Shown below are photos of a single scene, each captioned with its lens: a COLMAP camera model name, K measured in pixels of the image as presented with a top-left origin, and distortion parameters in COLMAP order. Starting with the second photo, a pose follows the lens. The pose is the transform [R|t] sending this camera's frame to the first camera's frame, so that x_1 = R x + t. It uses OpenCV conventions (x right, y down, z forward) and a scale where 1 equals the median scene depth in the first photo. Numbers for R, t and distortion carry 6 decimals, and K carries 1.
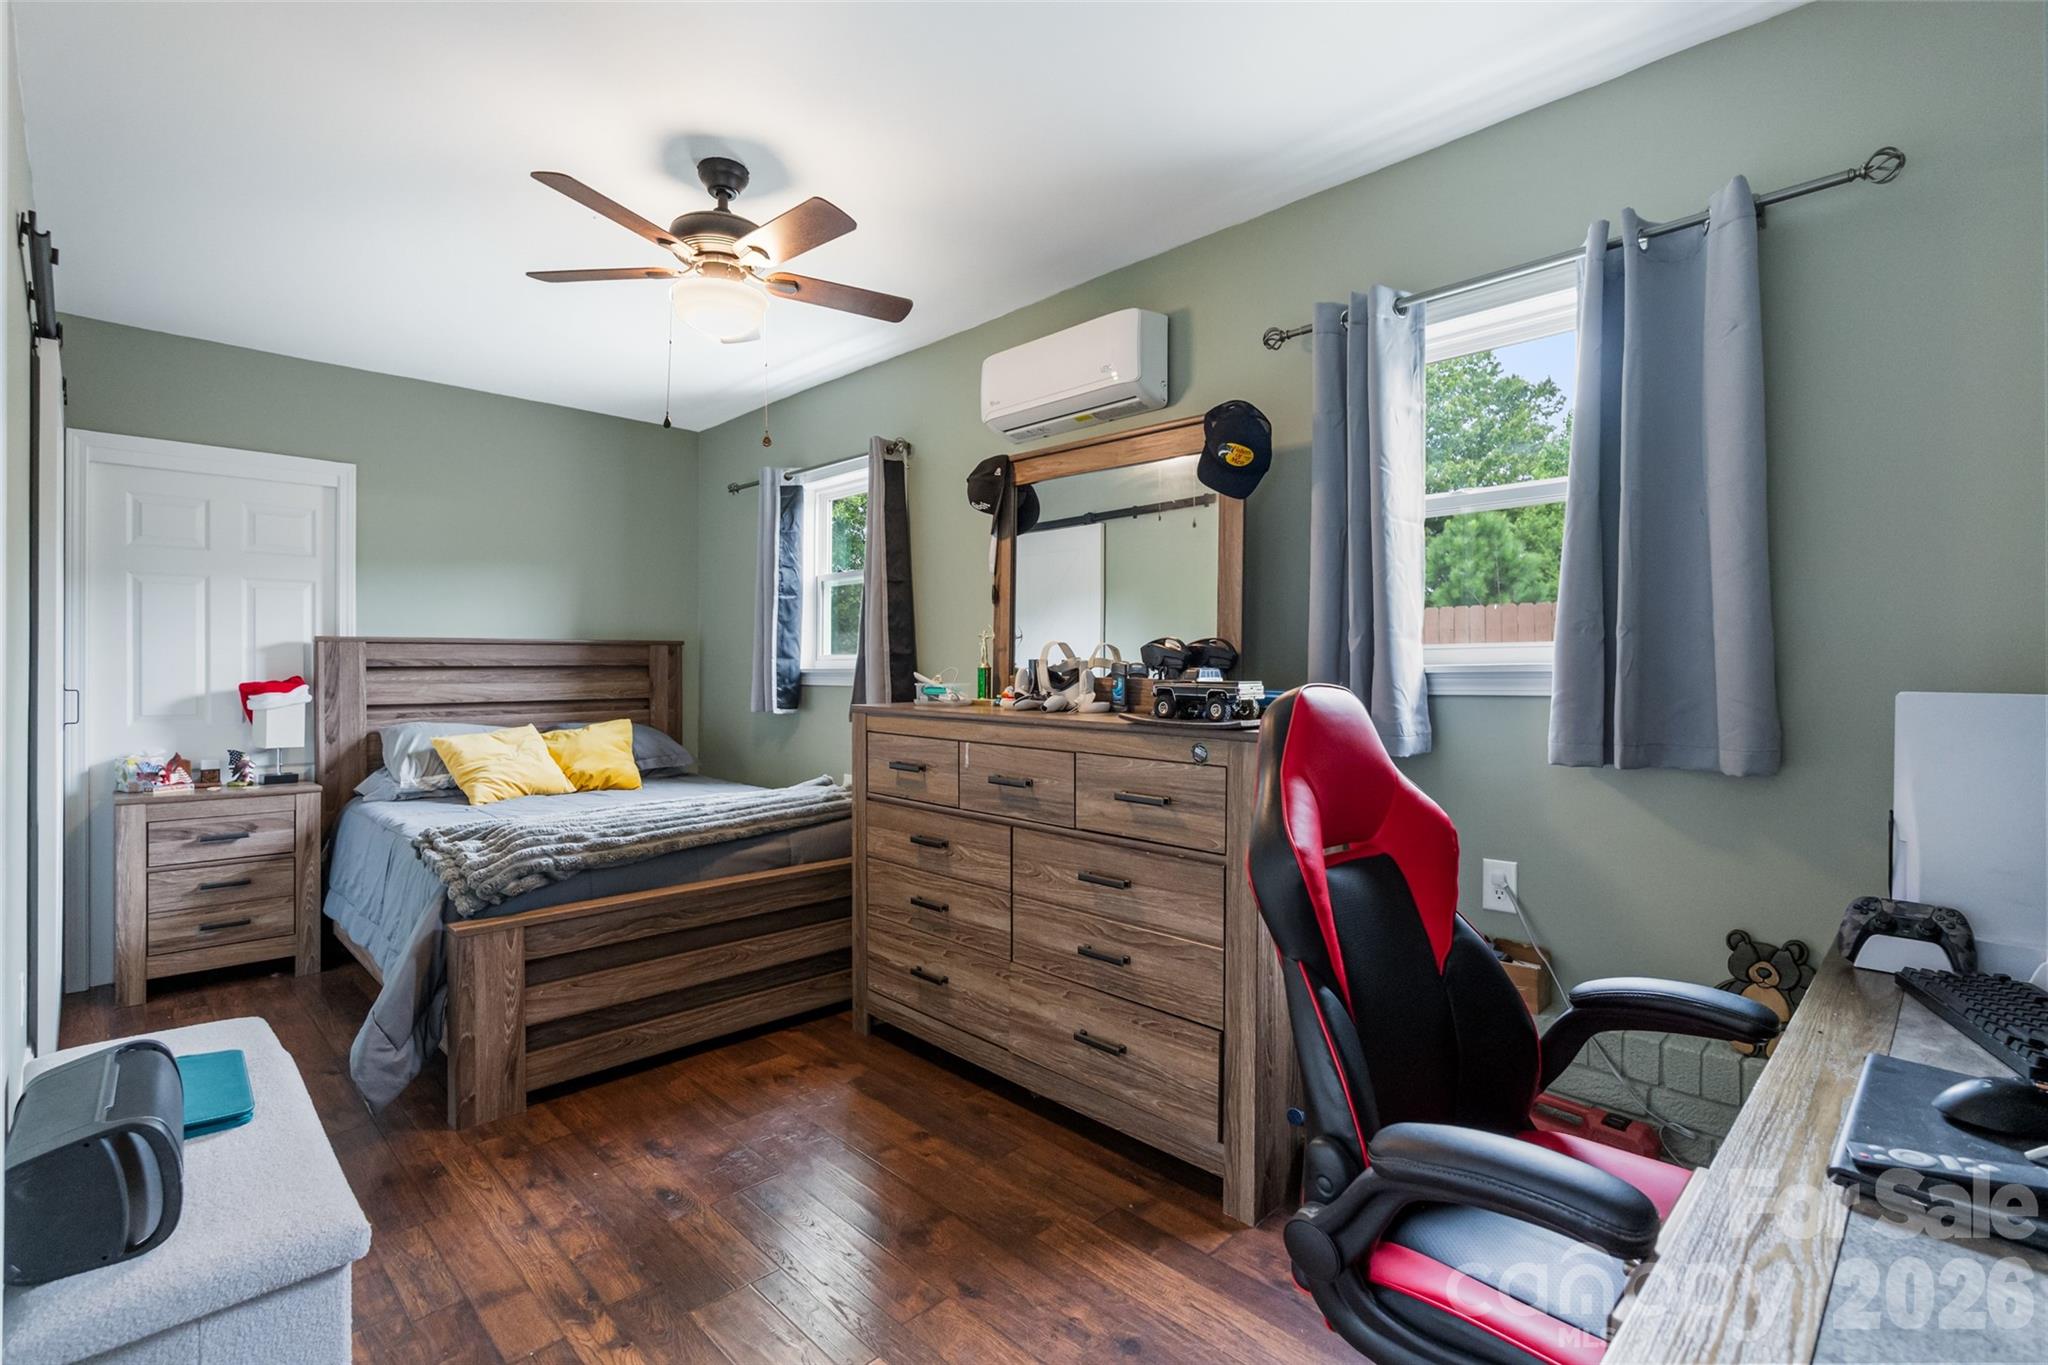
lens RADIAL K [[966.6, 0, 1026.2], [0, 966.6, 672.5], [0, 0, 1]] dist [-0.007146, 0.000069]
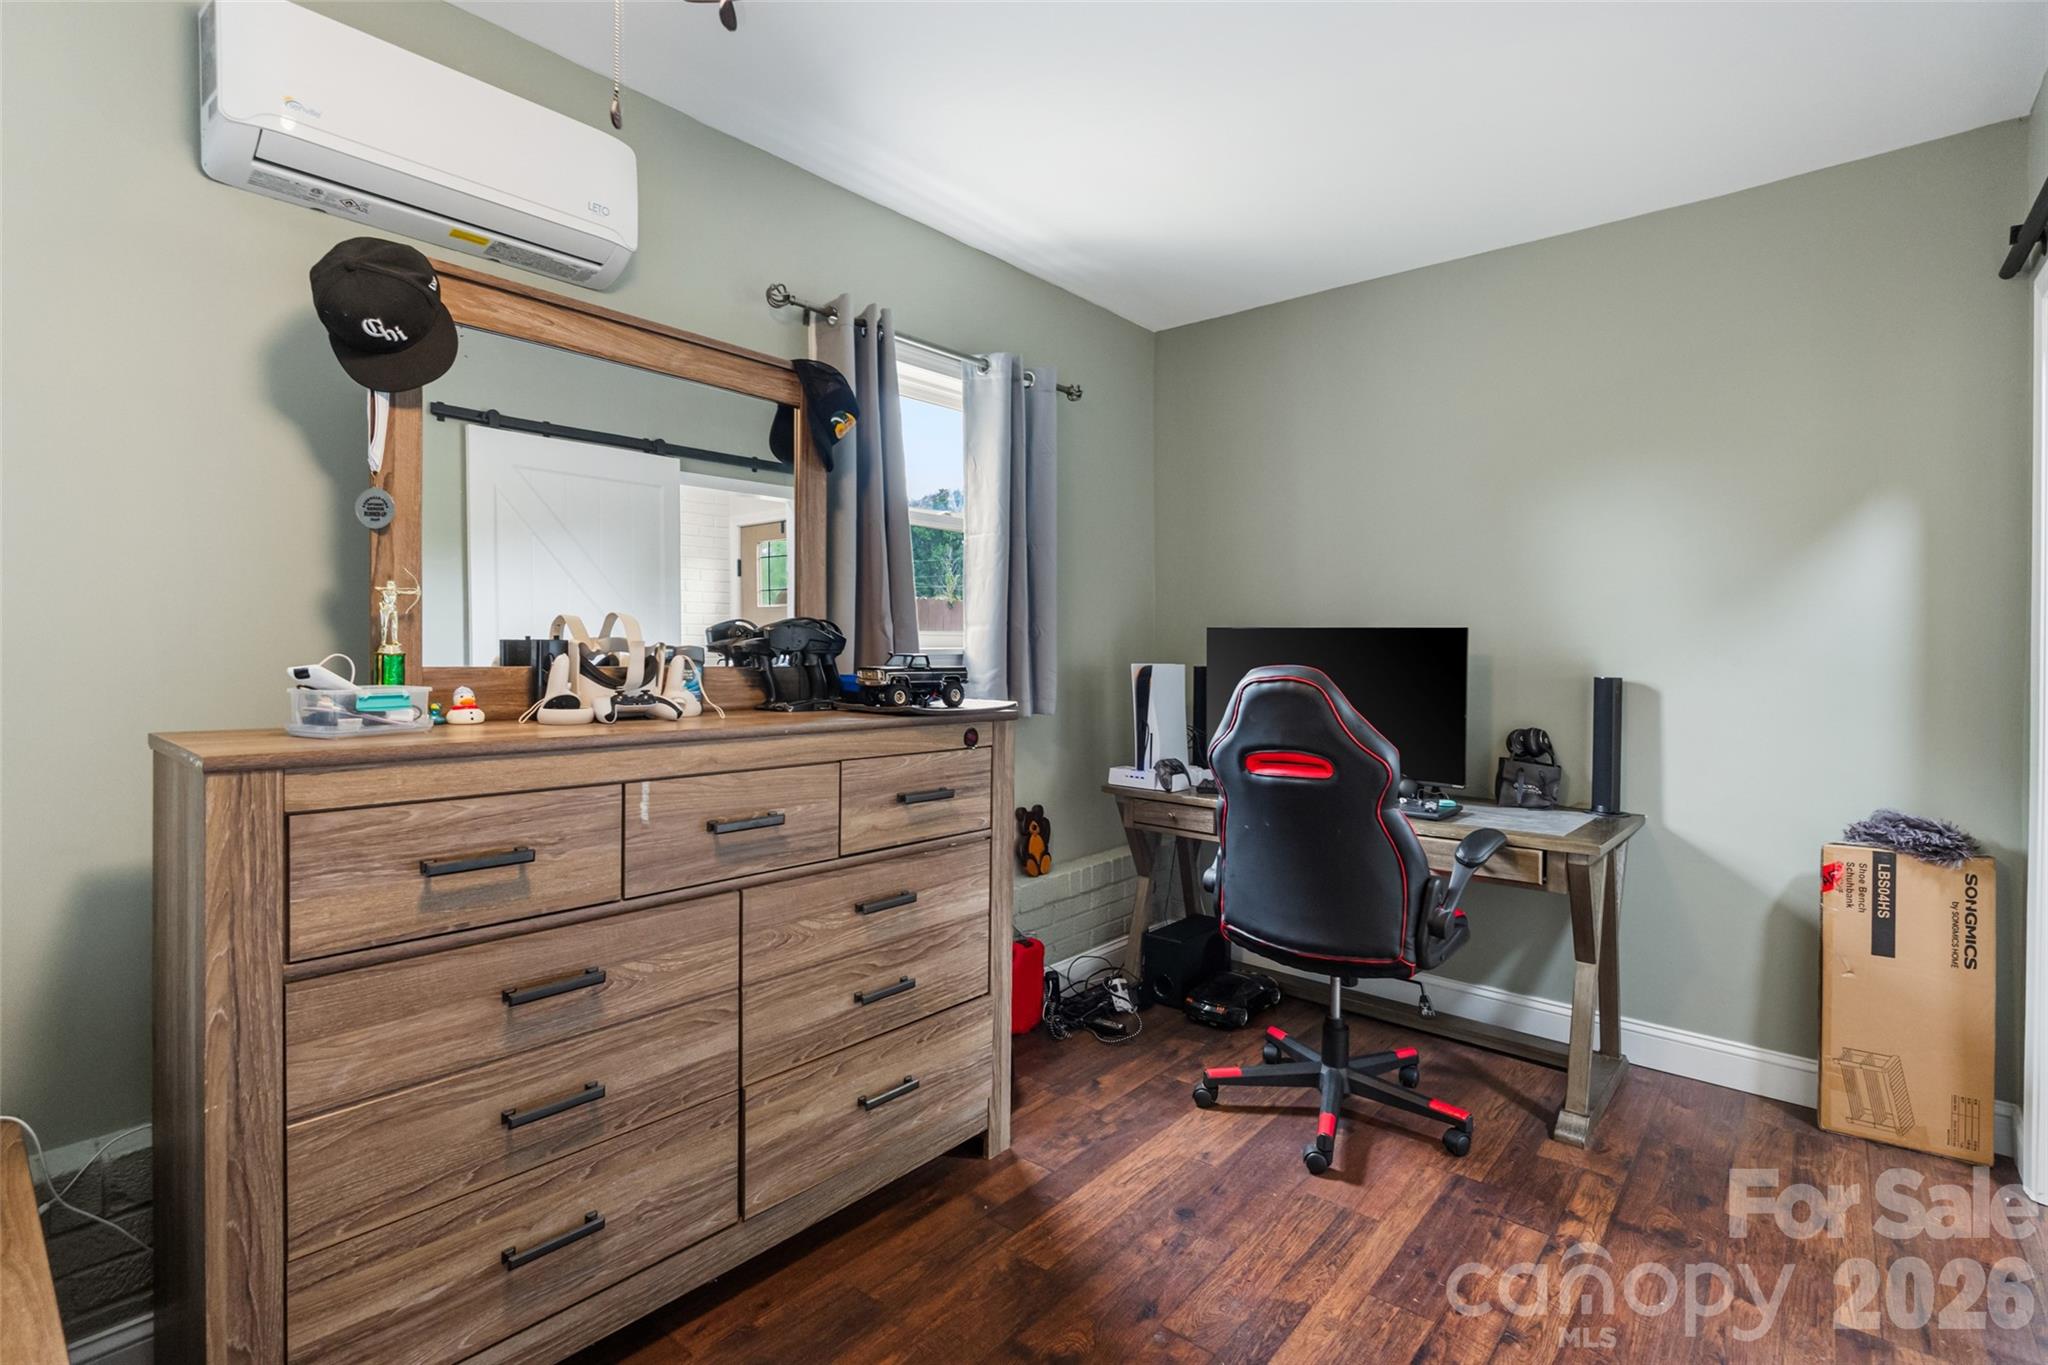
lens RADIAL K [[966.6, 0, 1026.2], [0, 966.6, 672.5], [0, 0, 1]] dist [-0.007146, 0.000069]
pose [[-0.100582, -0.024421, 0.994629, -0.736333], [0.001848, 0.999692, 0.024732, -0.008992], [-0.994927, 0.004326, -0.100506, 0.913045]]
